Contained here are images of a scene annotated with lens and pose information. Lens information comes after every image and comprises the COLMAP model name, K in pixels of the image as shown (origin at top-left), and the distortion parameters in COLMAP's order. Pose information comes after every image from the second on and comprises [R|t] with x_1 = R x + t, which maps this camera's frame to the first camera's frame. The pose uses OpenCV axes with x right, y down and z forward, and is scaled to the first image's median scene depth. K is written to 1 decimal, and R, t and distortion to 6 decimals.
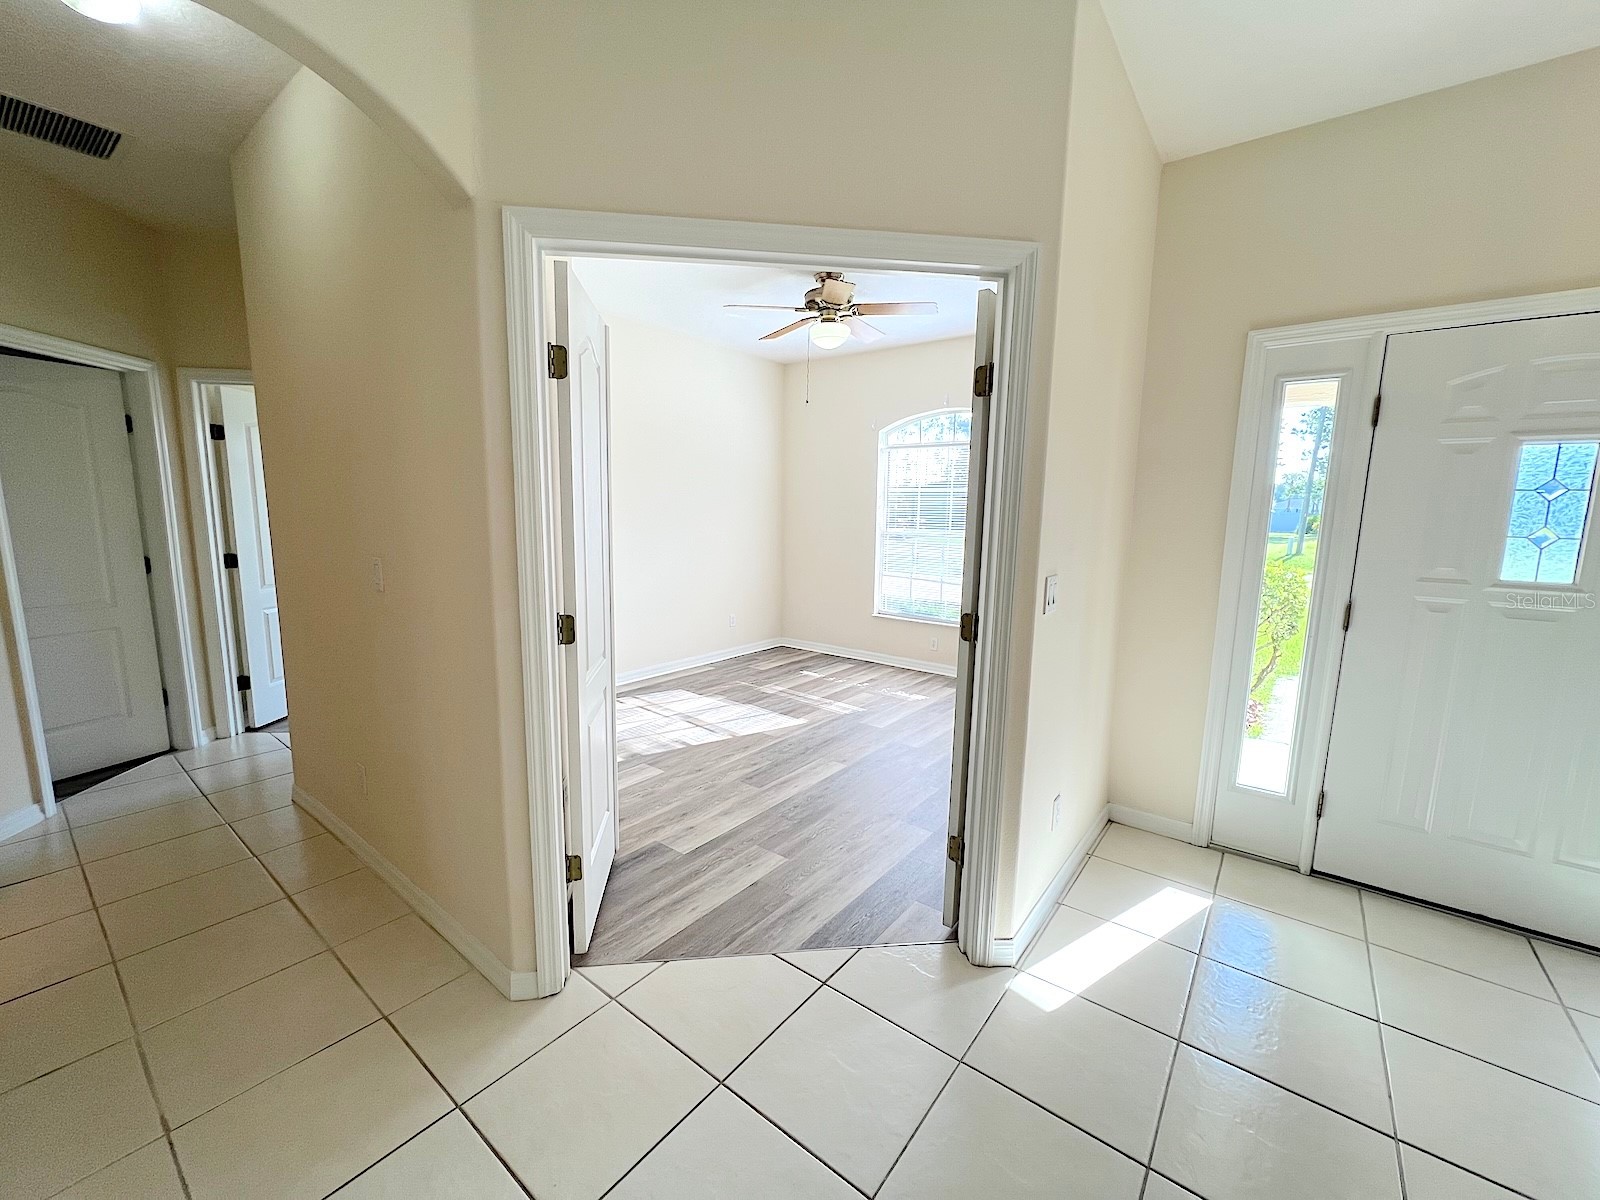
lens RADIAL K [[643.7, 0, 800.3], [0, 643.7, 603.1], [0, 0, 1]] dist [-0.004876, 0.001287]
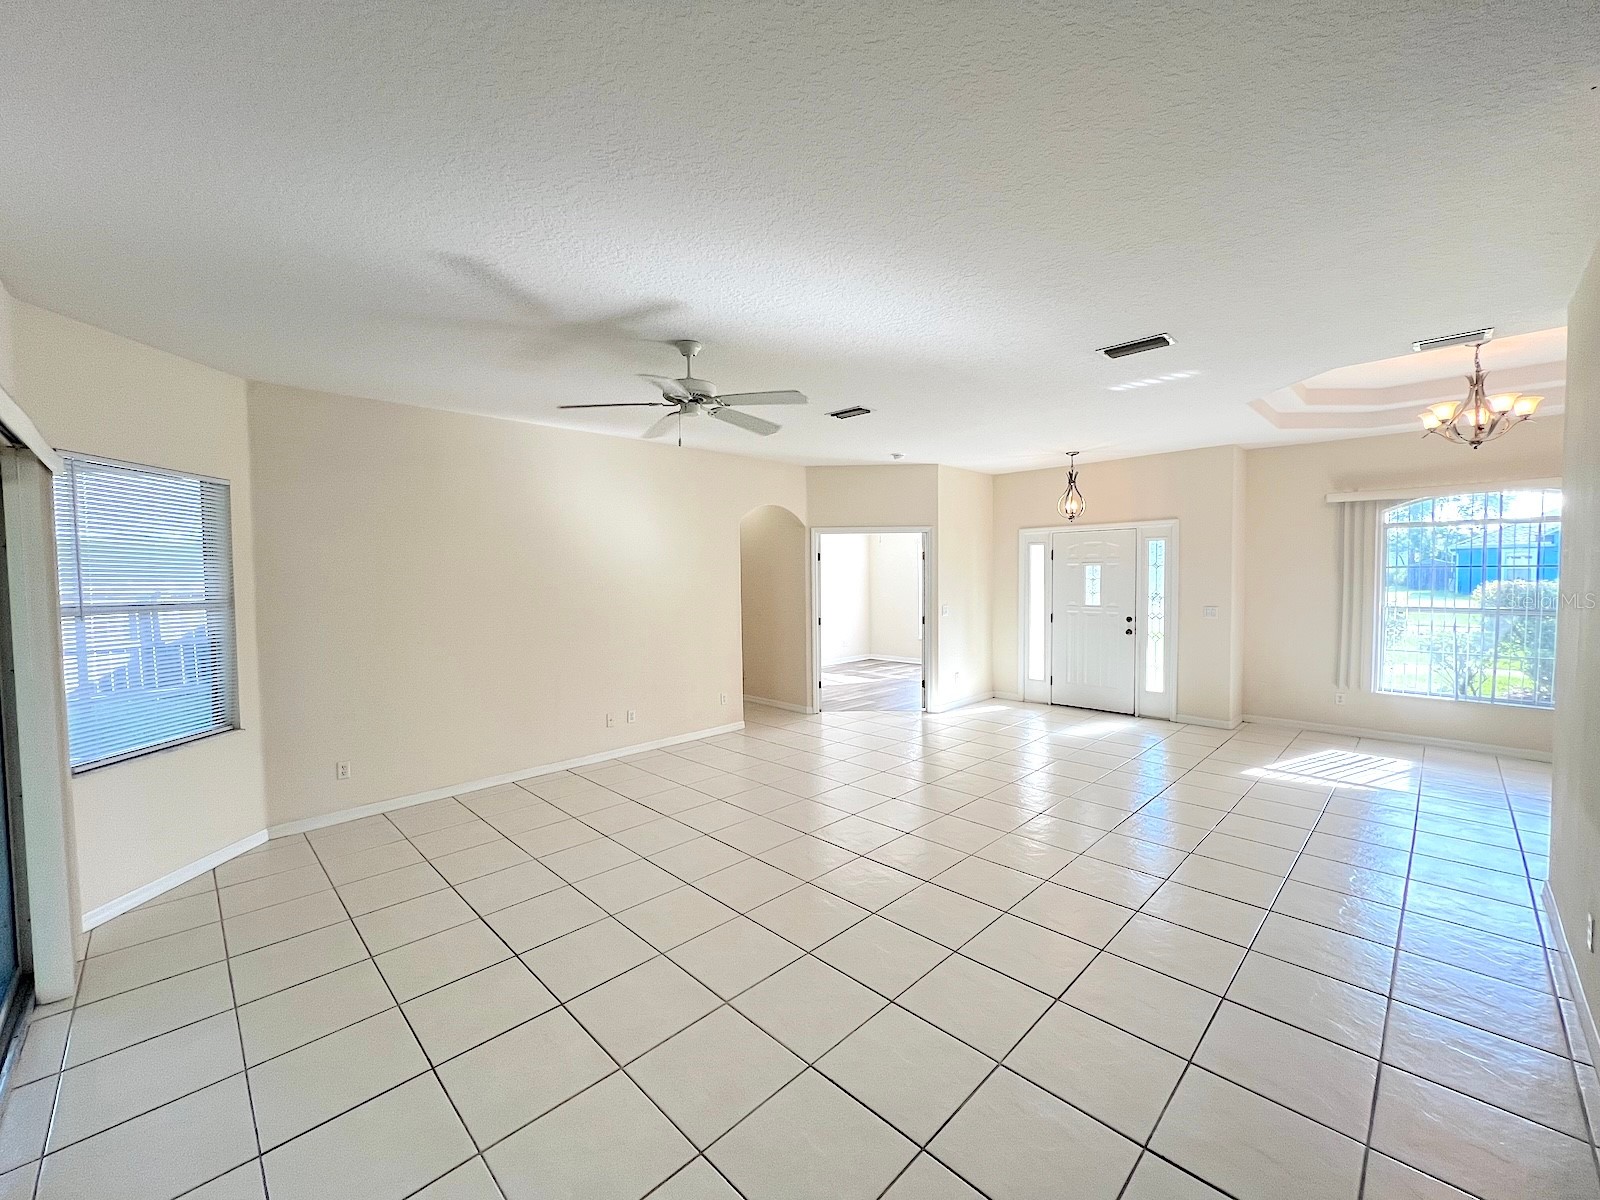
lens RADIAL K [[643.7, 0, 798.8], [0, 643.7, 602.9], [0, 0, 1]] dist [-0.004876, 0.001287]
pose [[0.991229, -0.021788, -0.130344, 0.015921], [0.008588, 0.994851, -0.100982, 0.139947], [0.131873, 0.098977, 0.986313, -1.260308]]
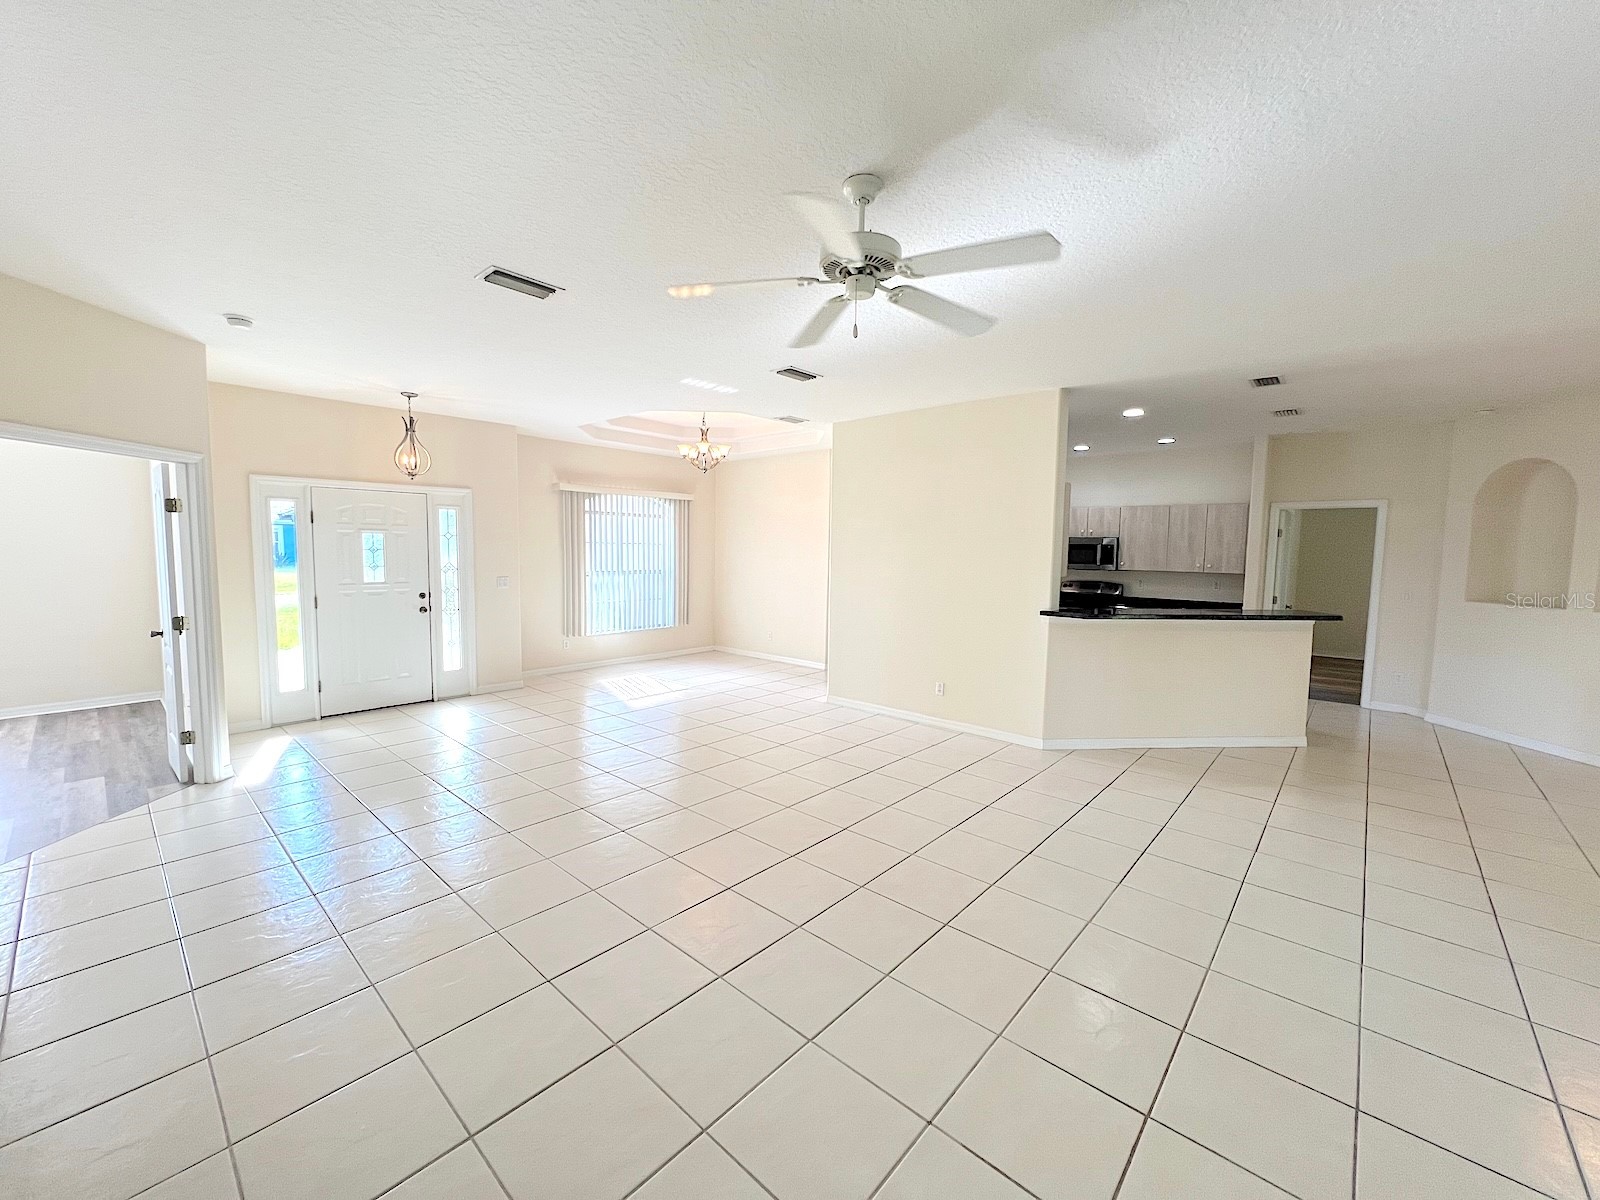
lens RADIAL K [[643.7, 0, 795.8], [0, 643.7, 599.2], [0, 0, 1]] dist [-0.004876, 0.001287]
pose [[0.075085, -0.094625, 0.992677, -0.729483], [0.134483, 0.987354, 0.083945, 0.025583], [-0.988067, 0.127195, 0.086861, -0.508512]]
